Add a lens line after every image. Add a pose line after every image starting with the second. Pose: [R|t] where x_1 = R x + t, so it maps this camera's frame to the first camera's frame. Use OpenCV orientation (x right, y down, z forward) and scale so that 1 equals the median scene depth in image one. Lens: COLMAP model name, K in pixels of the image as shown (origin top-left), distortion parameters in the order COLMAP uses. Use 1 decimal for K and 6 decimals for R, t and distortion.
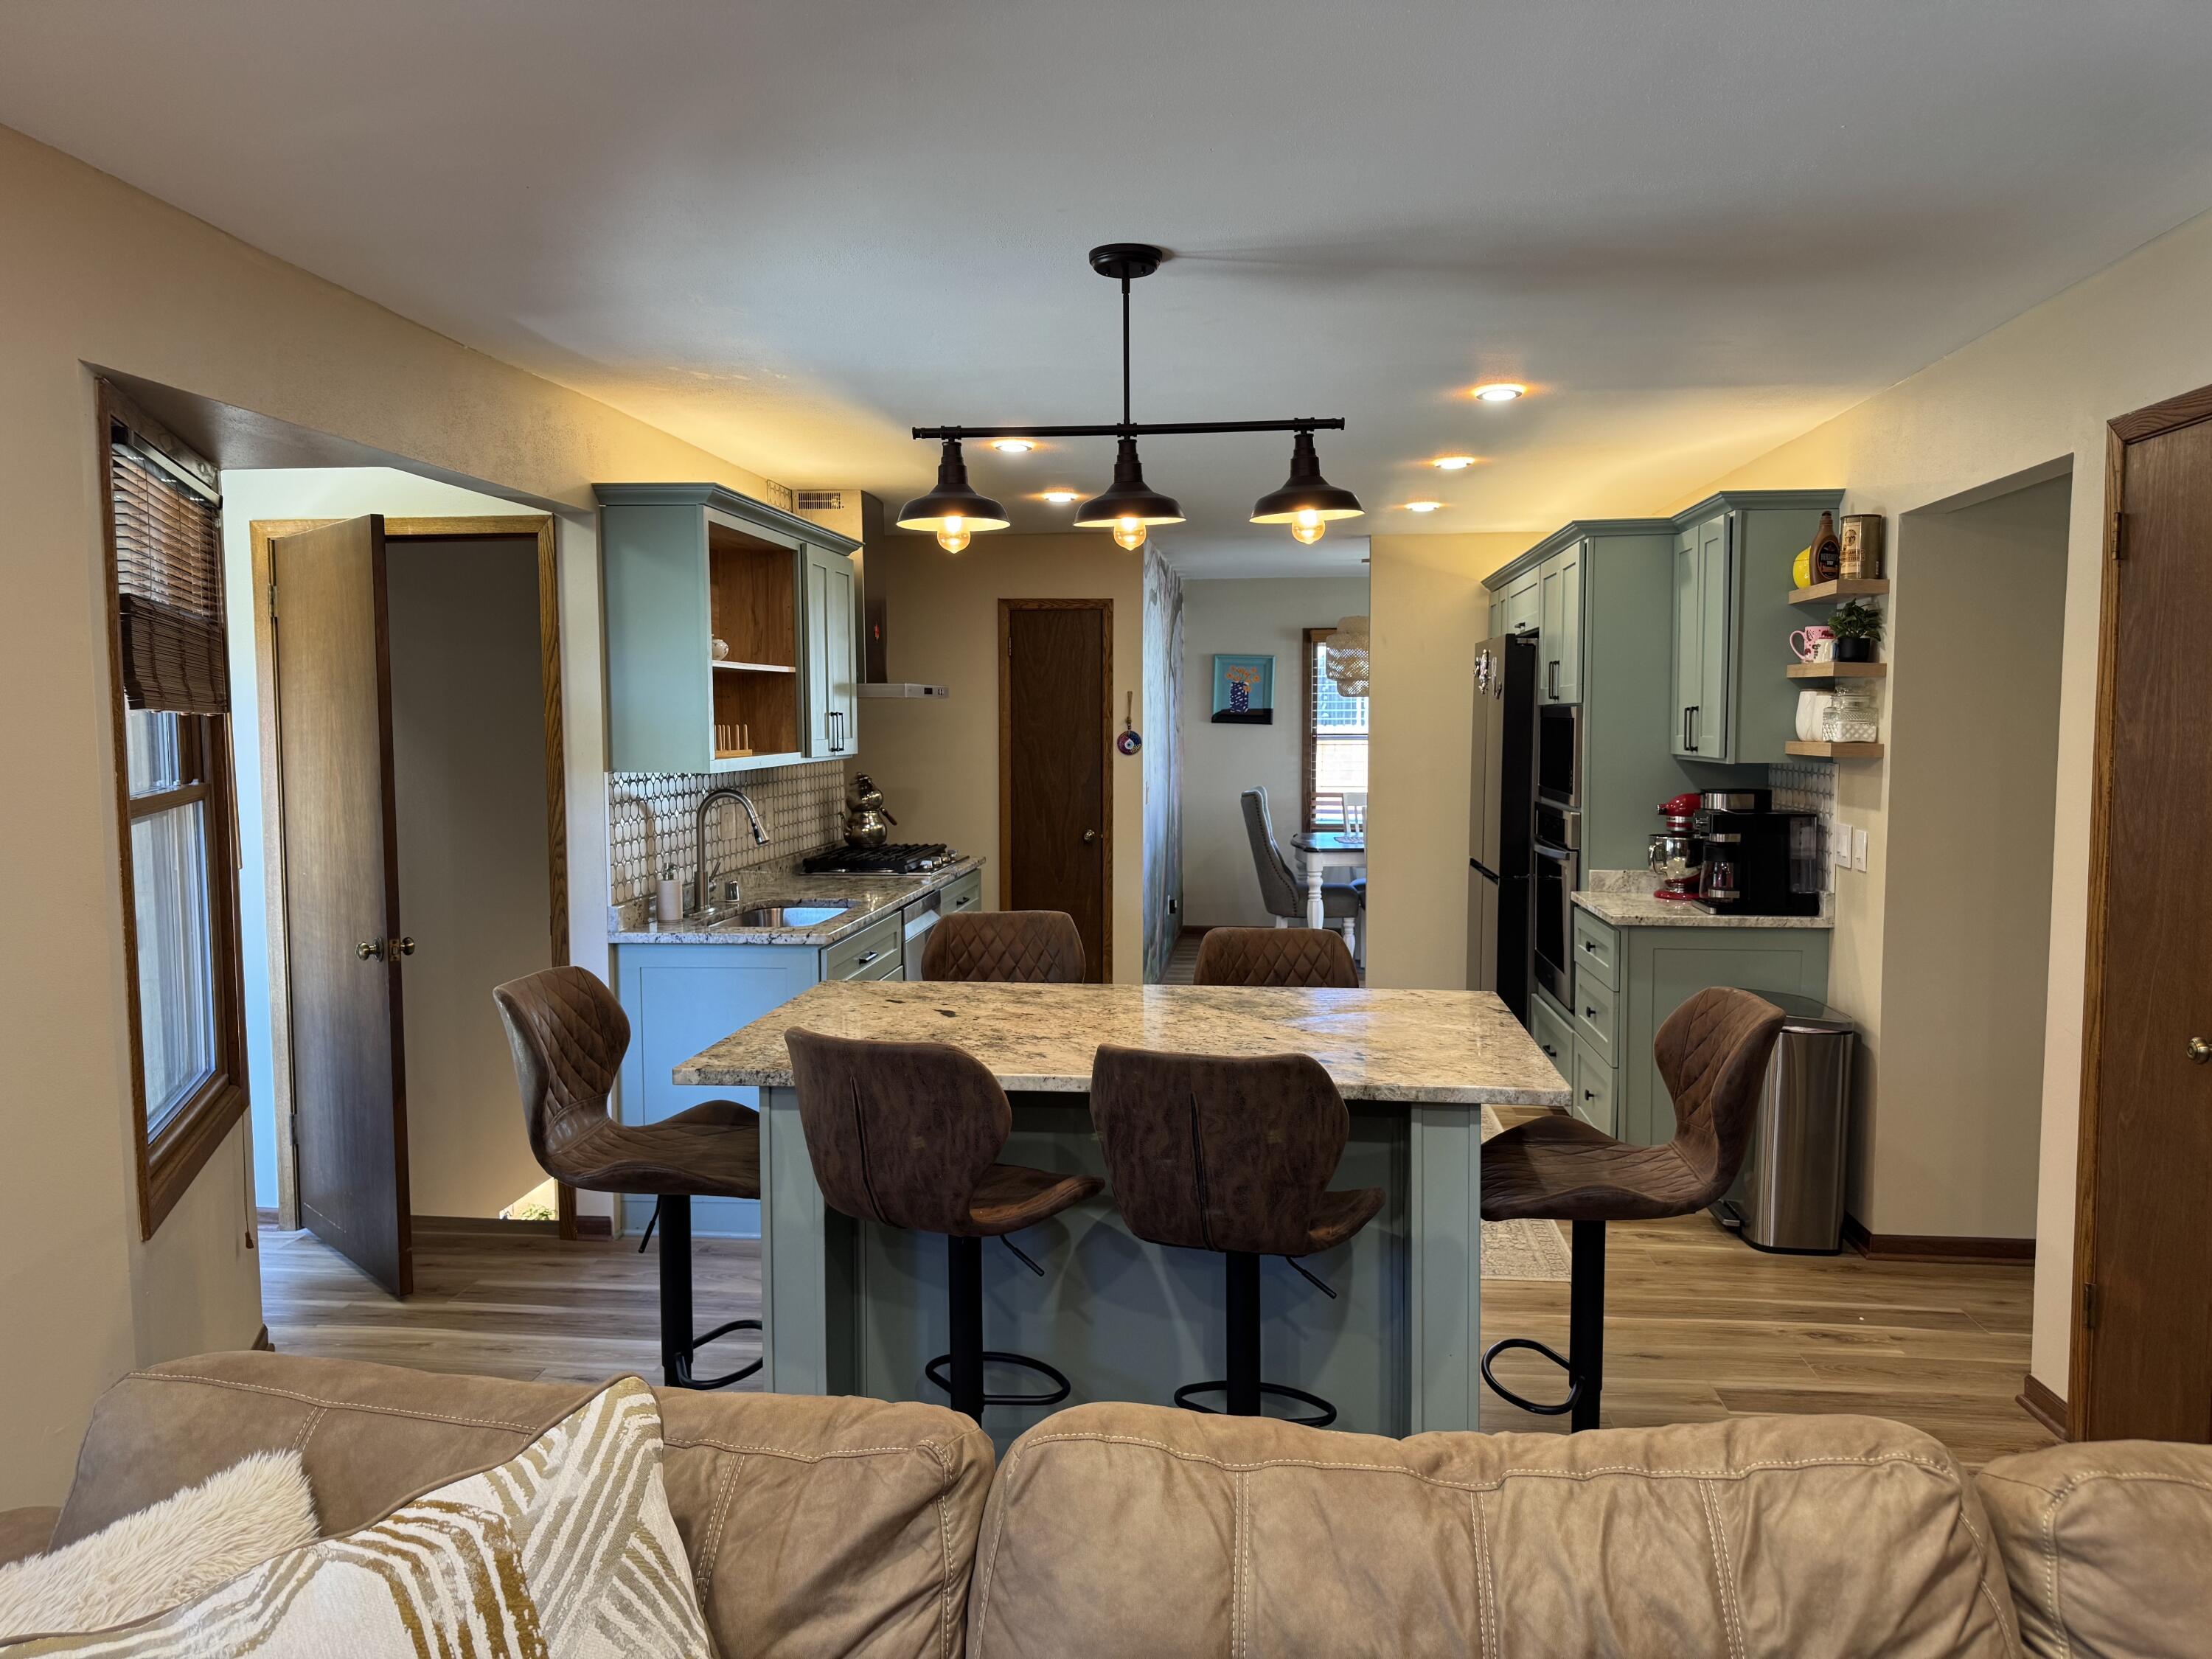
lens RADIAL K [[1547.7, 0, 1100.7], [0, 1547.7, 828.6], [0, 0, 1]] dist [0.122958, -0.193193]
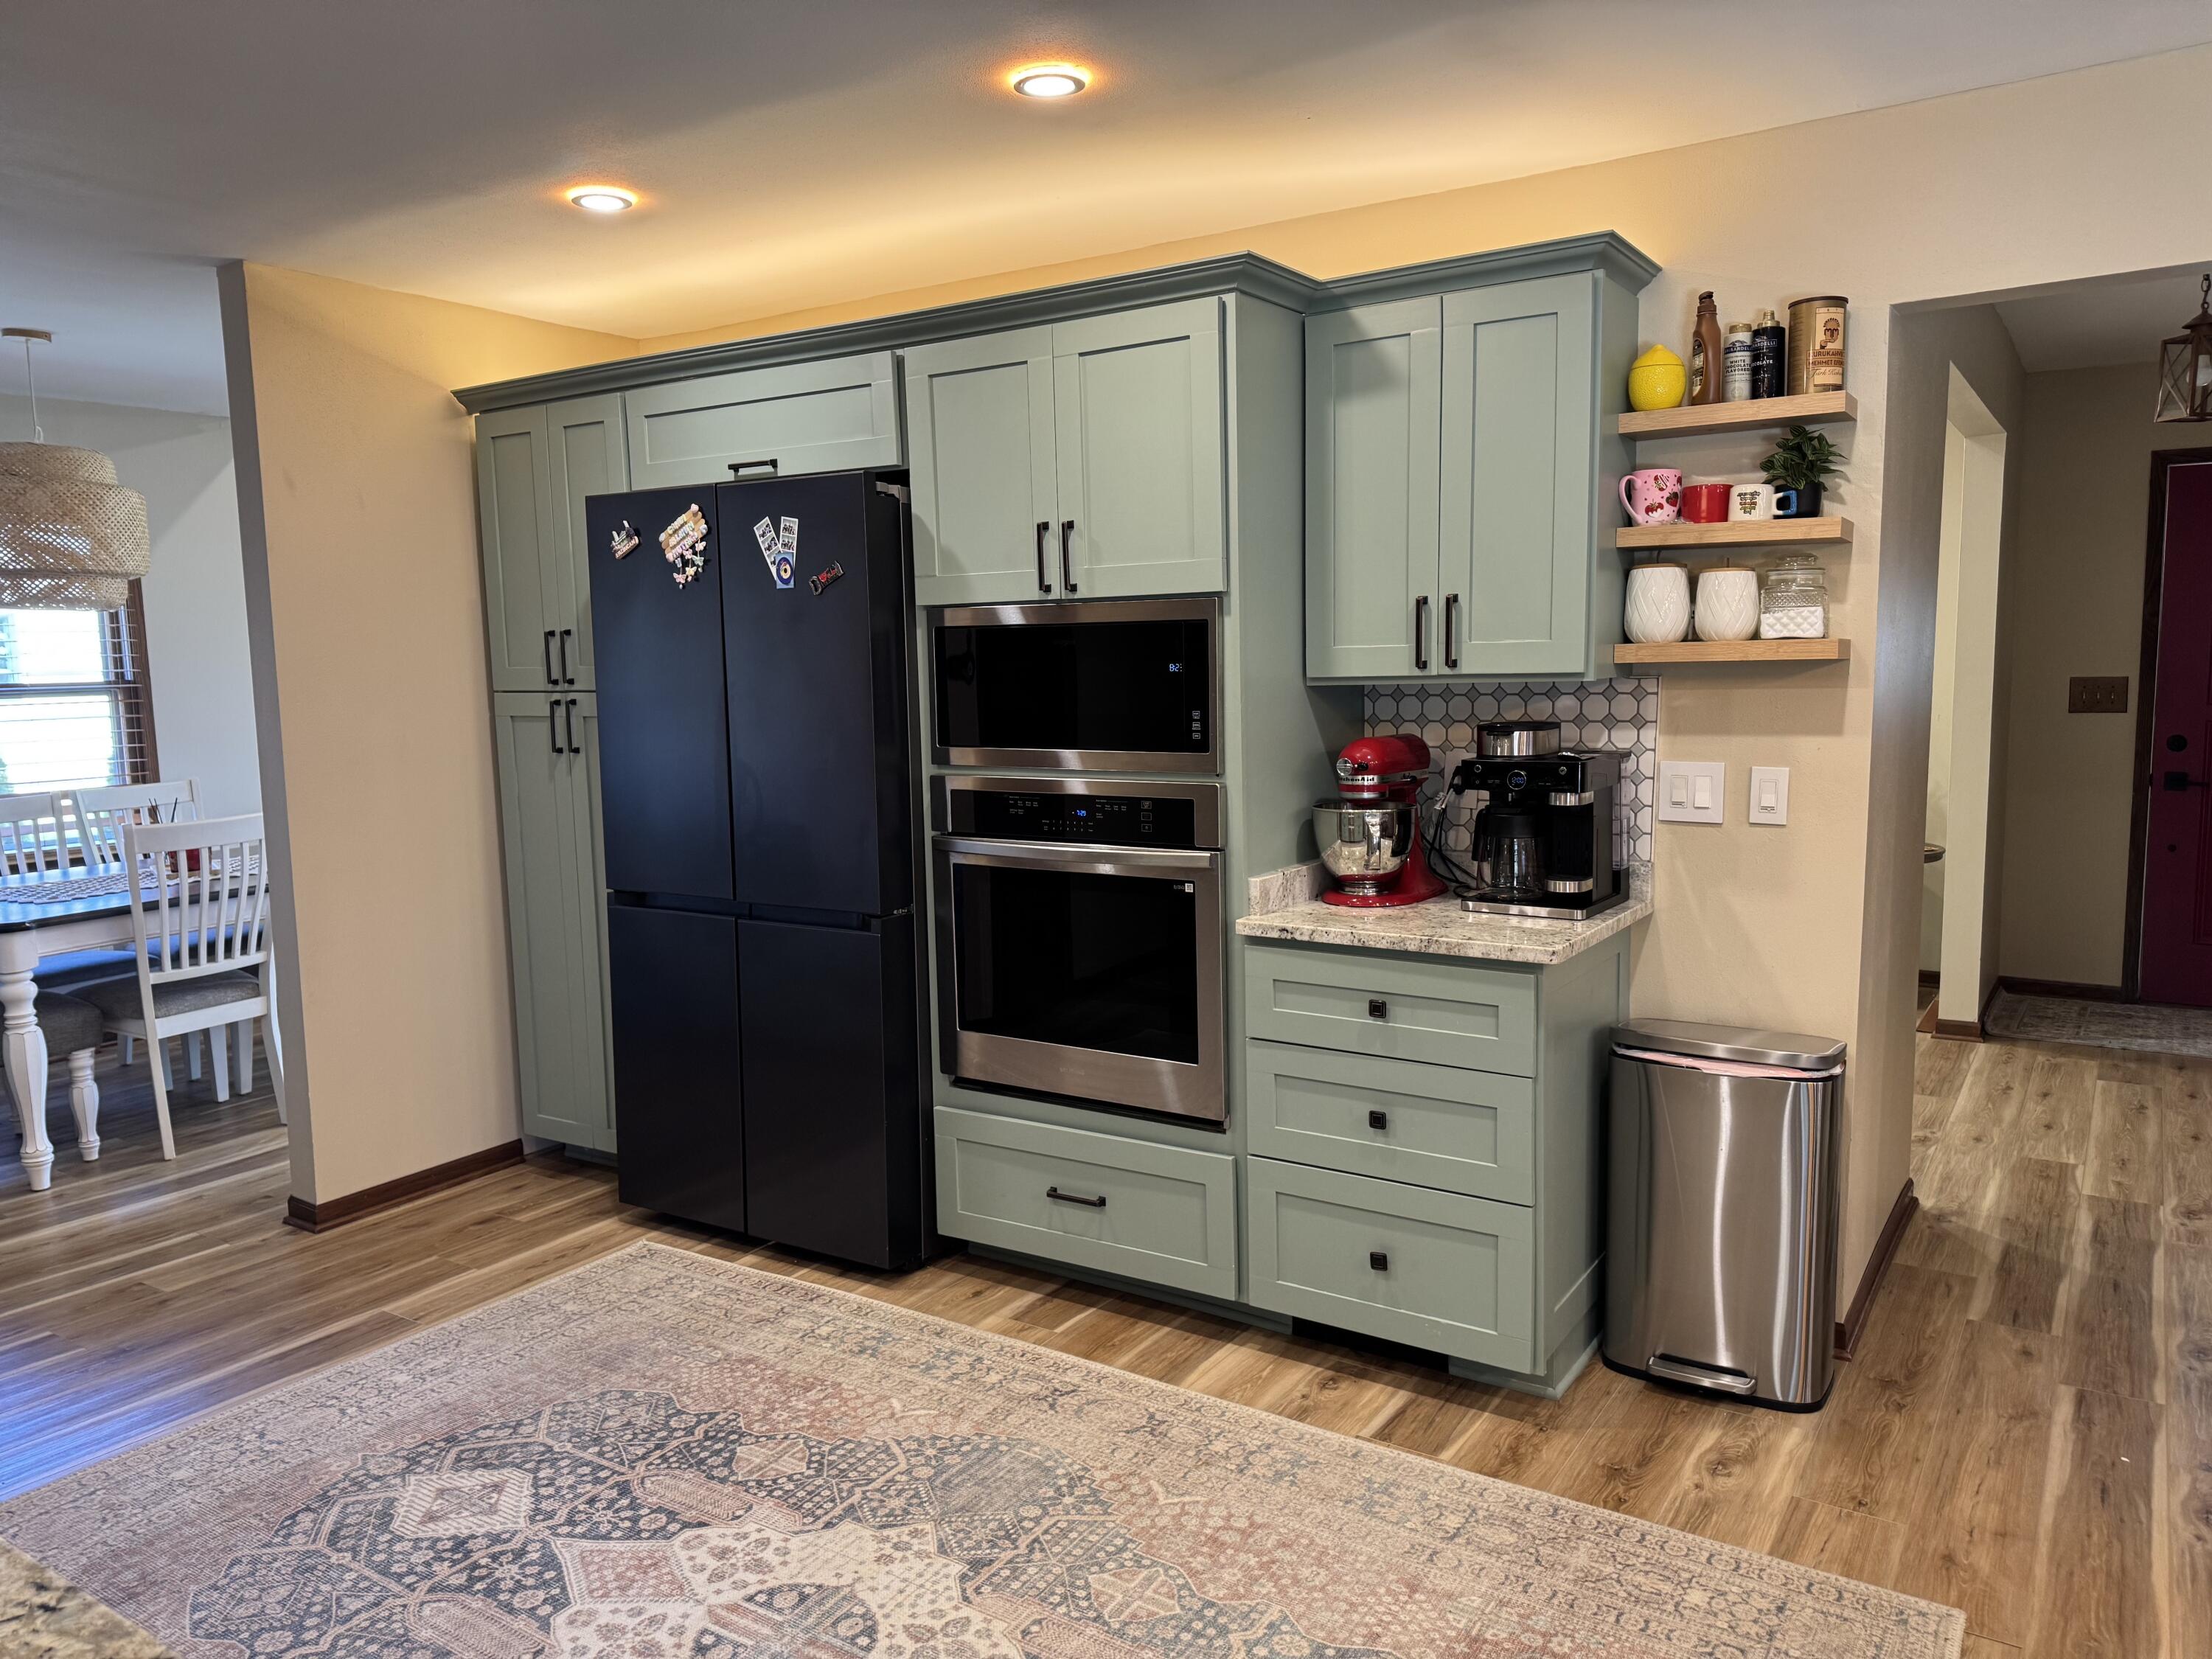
lens RADIAL K [[1547.7, 0, 1100.7], [0, 1547.7, 828.6], [0, 0, 1]] dist [0.122958, -0.193193]
pose [[0.448047, -0.106298, 0.887668, -0.260762], [0.082889, 0.993569, 0.077142, -0.048148], [-0.890159, 0.039014, 0.453976, 0.906743]]
